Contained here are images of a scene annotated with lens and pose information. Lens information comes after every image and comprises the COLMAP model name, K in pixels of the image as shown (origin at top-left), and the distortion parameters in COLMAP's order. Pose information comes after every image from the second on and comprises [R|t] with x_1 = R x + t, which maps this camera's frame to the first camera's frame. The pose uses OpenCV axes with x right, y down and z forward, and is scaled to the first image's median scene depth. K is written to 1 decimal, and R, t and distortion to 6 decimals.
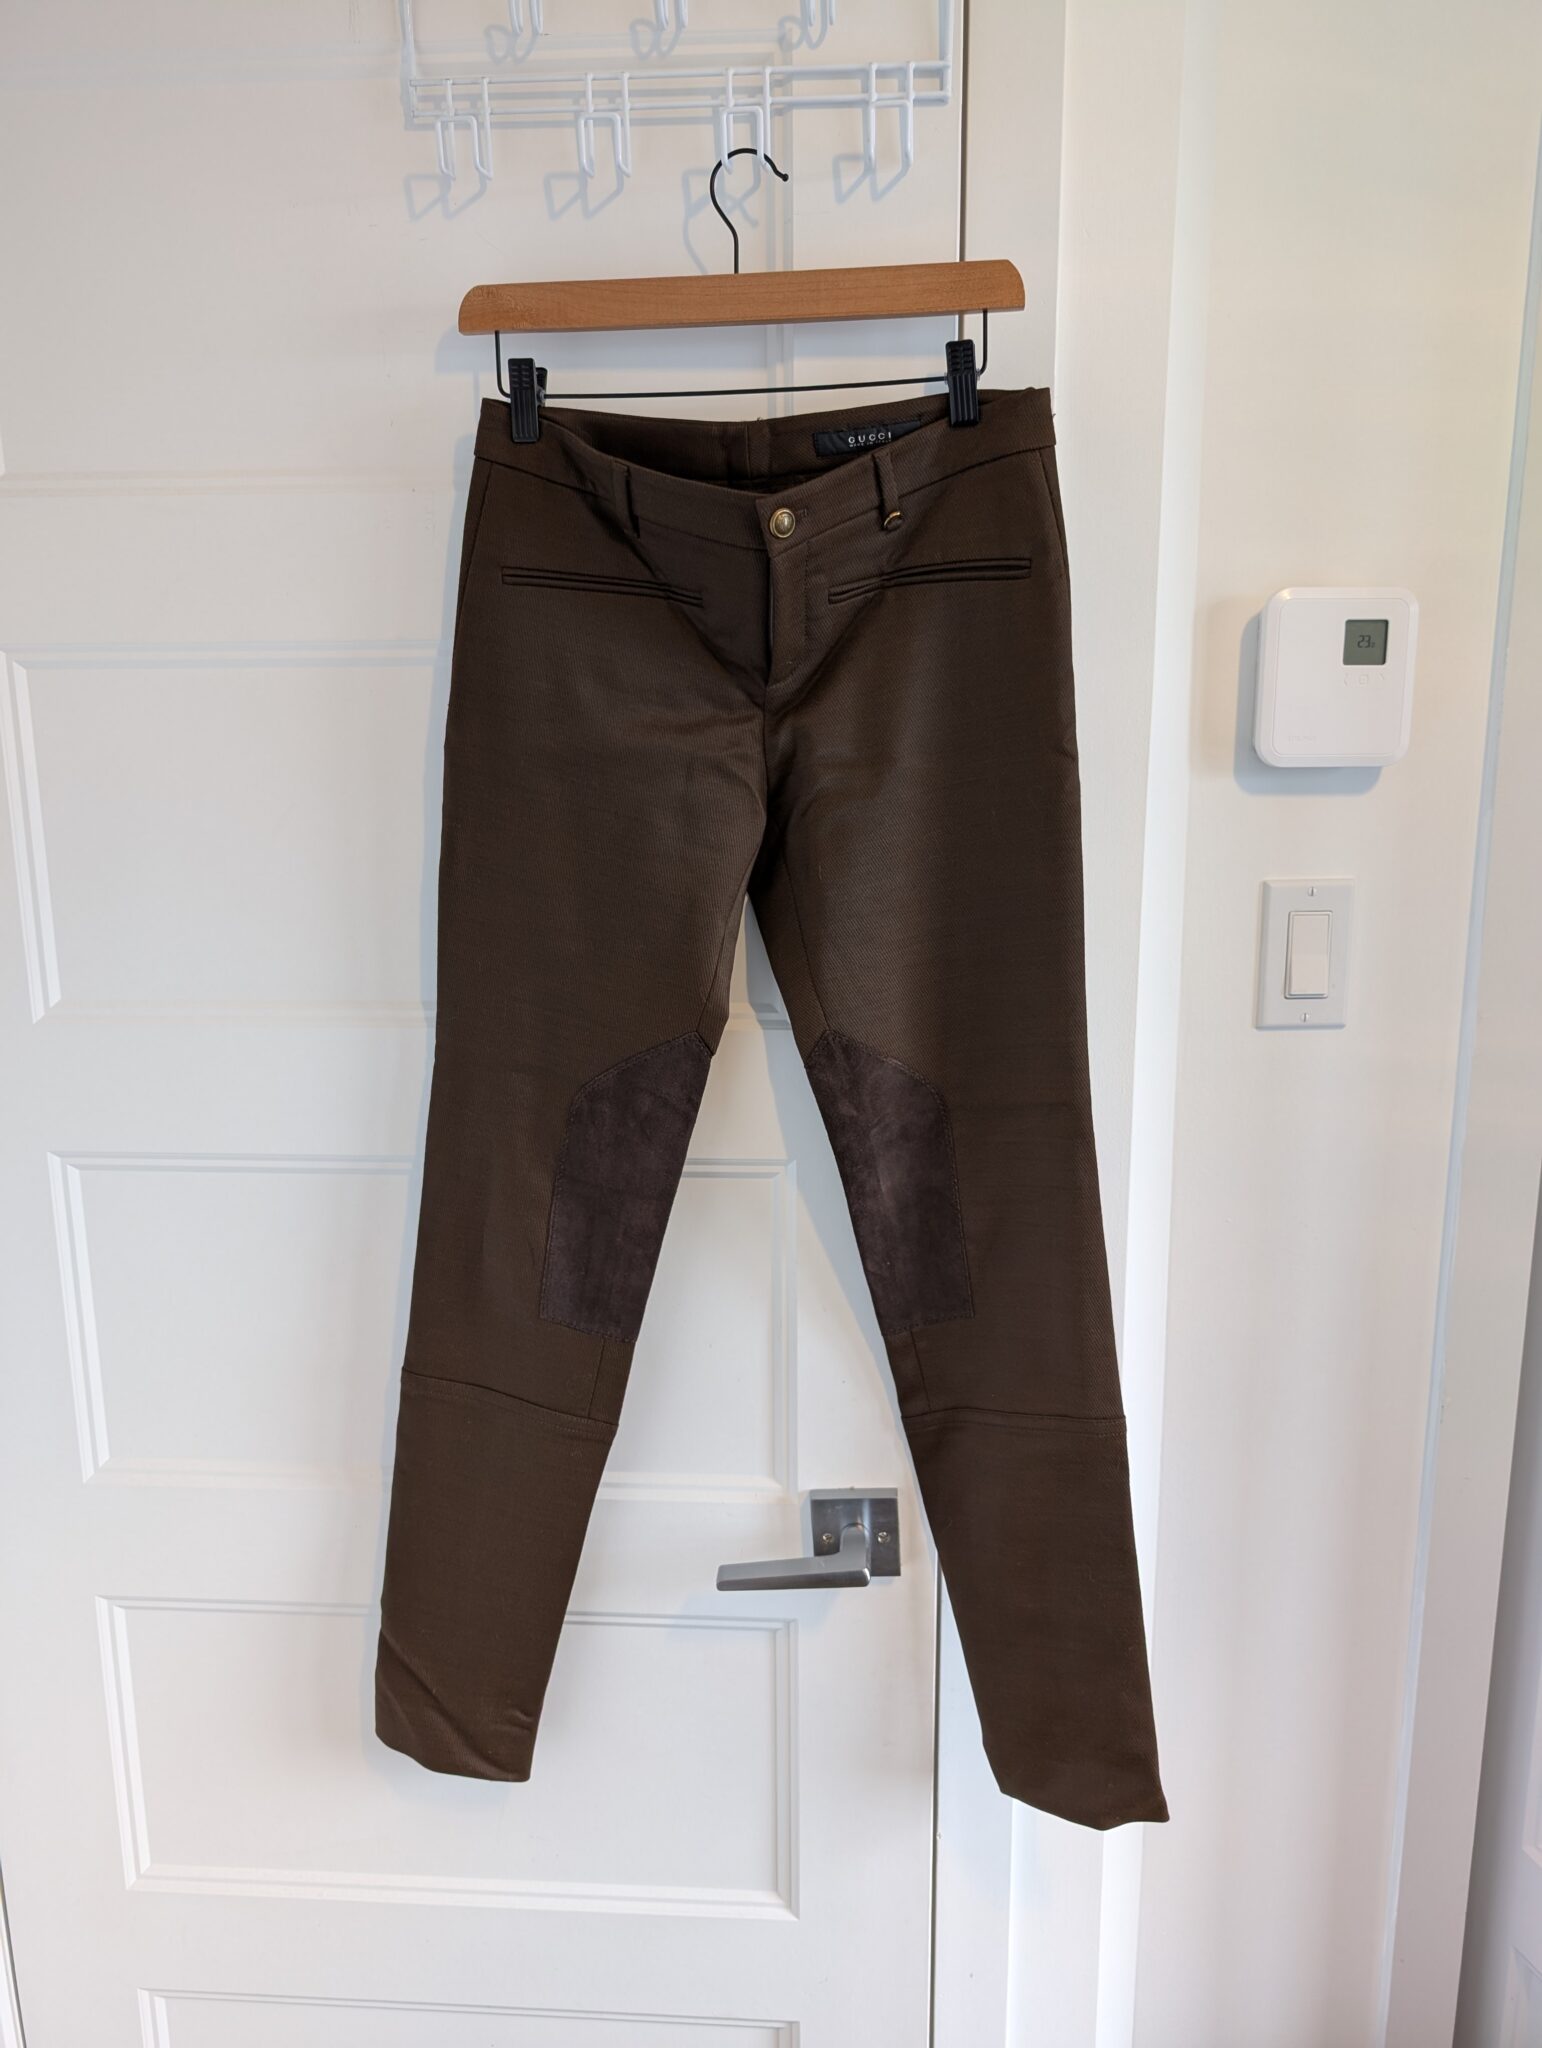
lens RADIAL K [[1497.9, 0, 771.0], [0, 1497.9, 1024.0], [0, 0, 1]] dist [-0.029562, -0.002355]
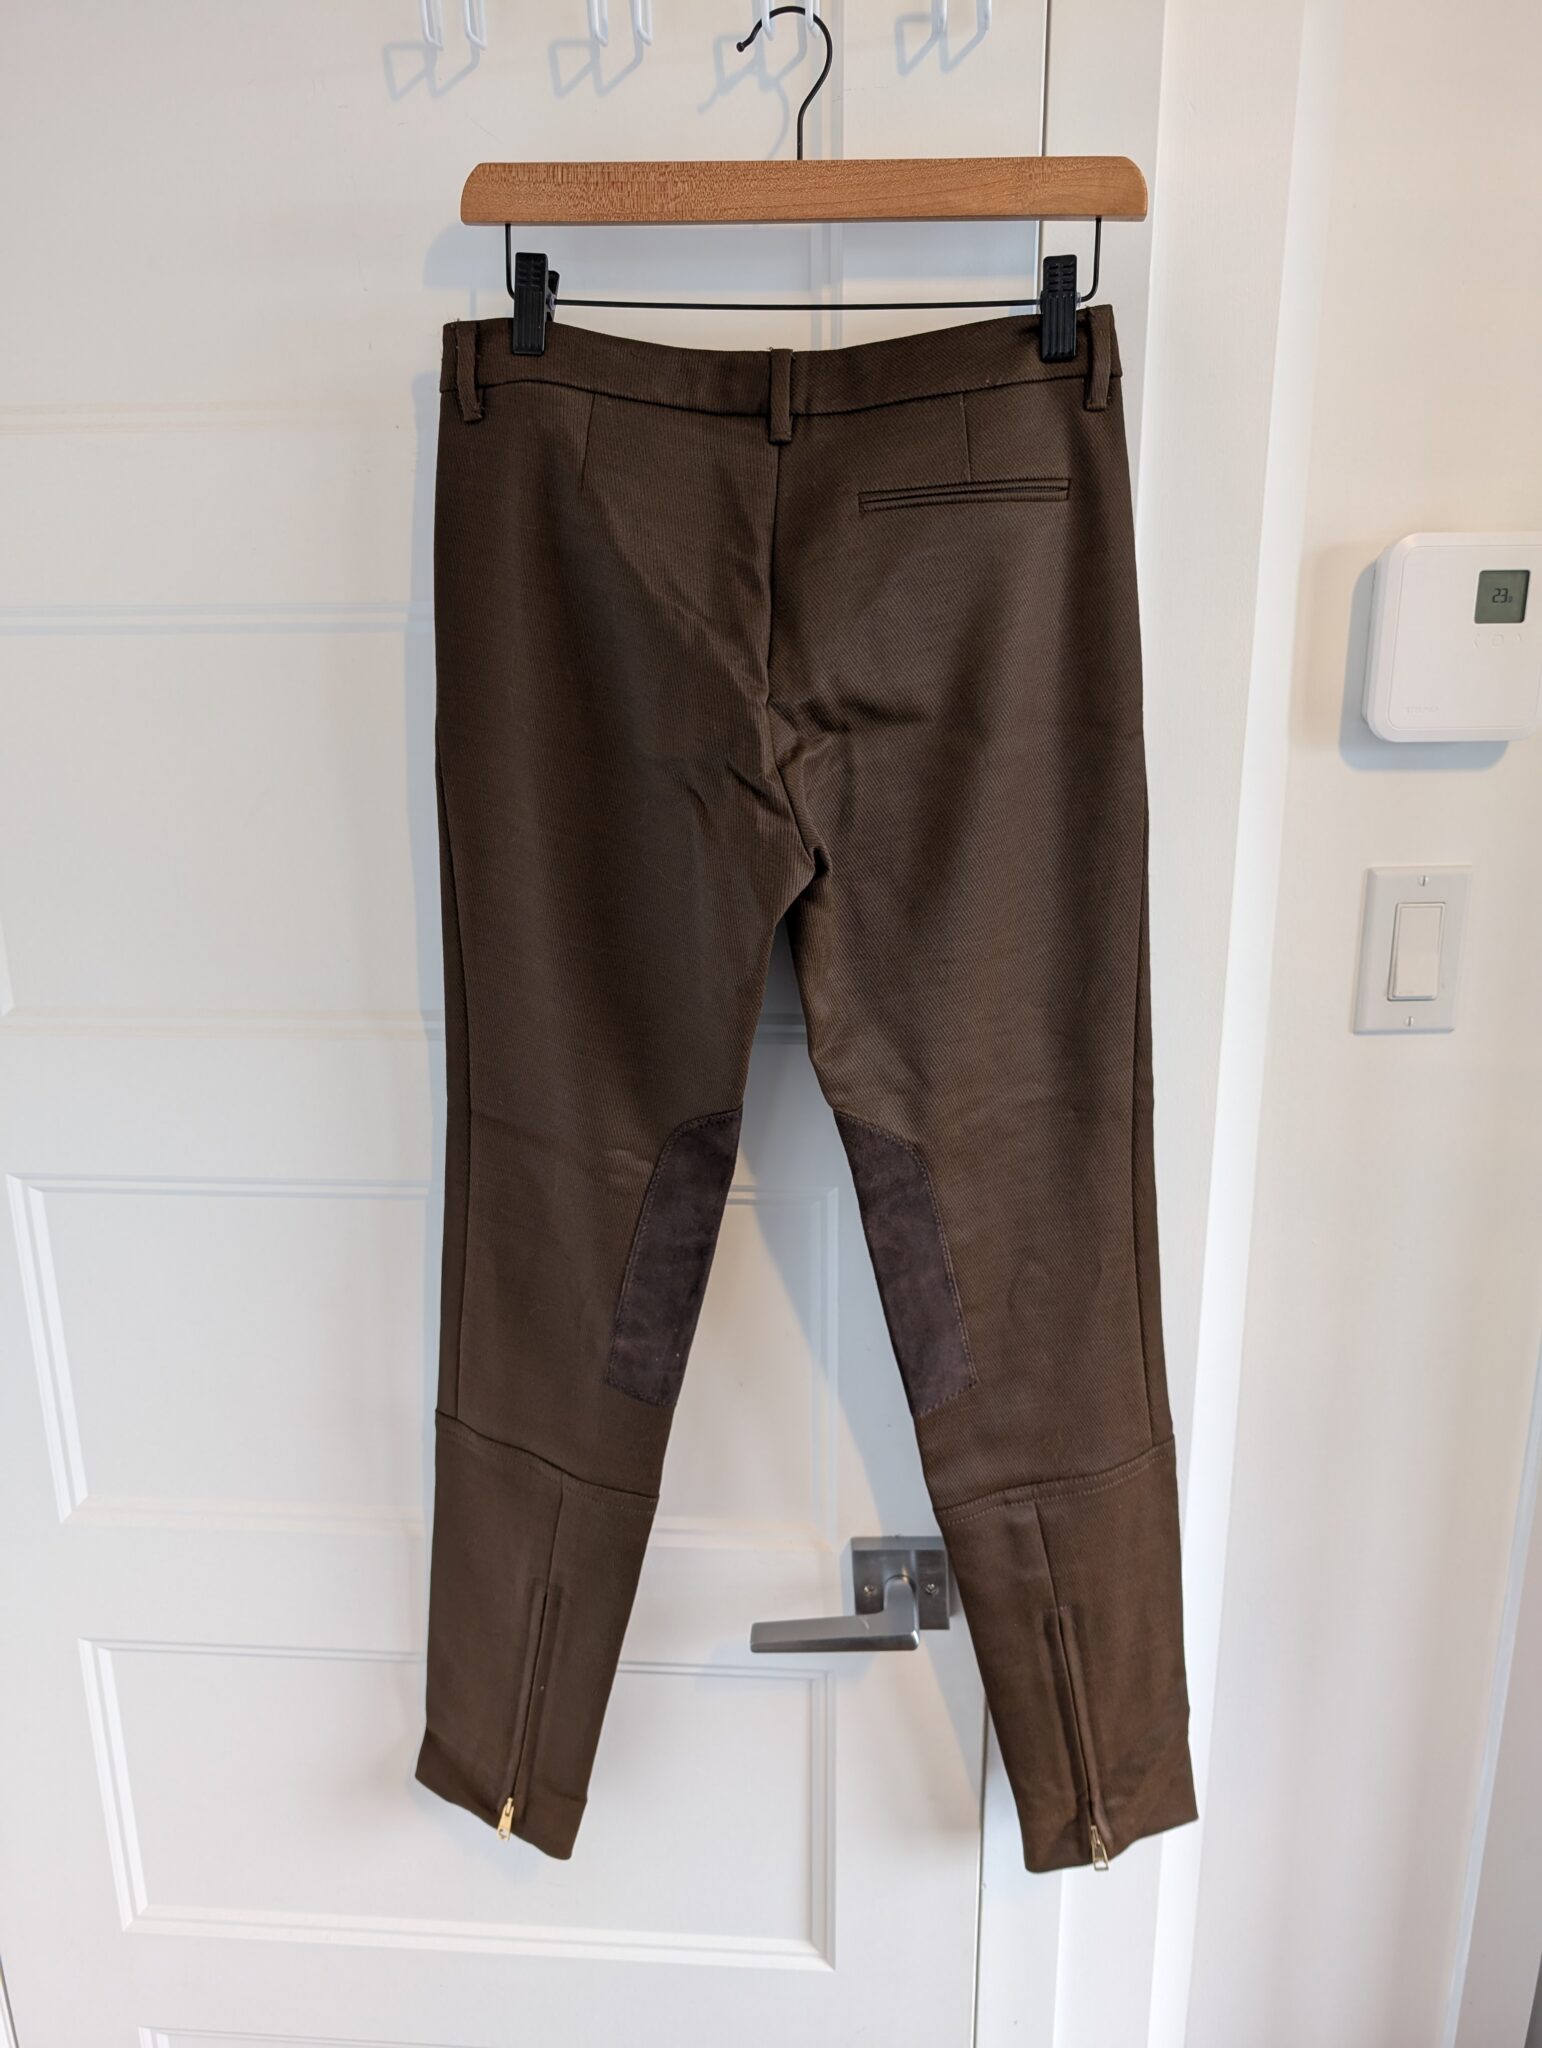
lens RADIAL K [[1488.3, 0, 771.0], [0, 1488.3, 1024.0], [0, 0, 1]] dist [0.053356, -0.100709]
pose [[0.999789, 0.004528, -0.020057, -0.006336], [-0.003277, 0.998074, 0.061947, -0.062759], [0.020299, -0.061868, 0.997878, 0.109561]]
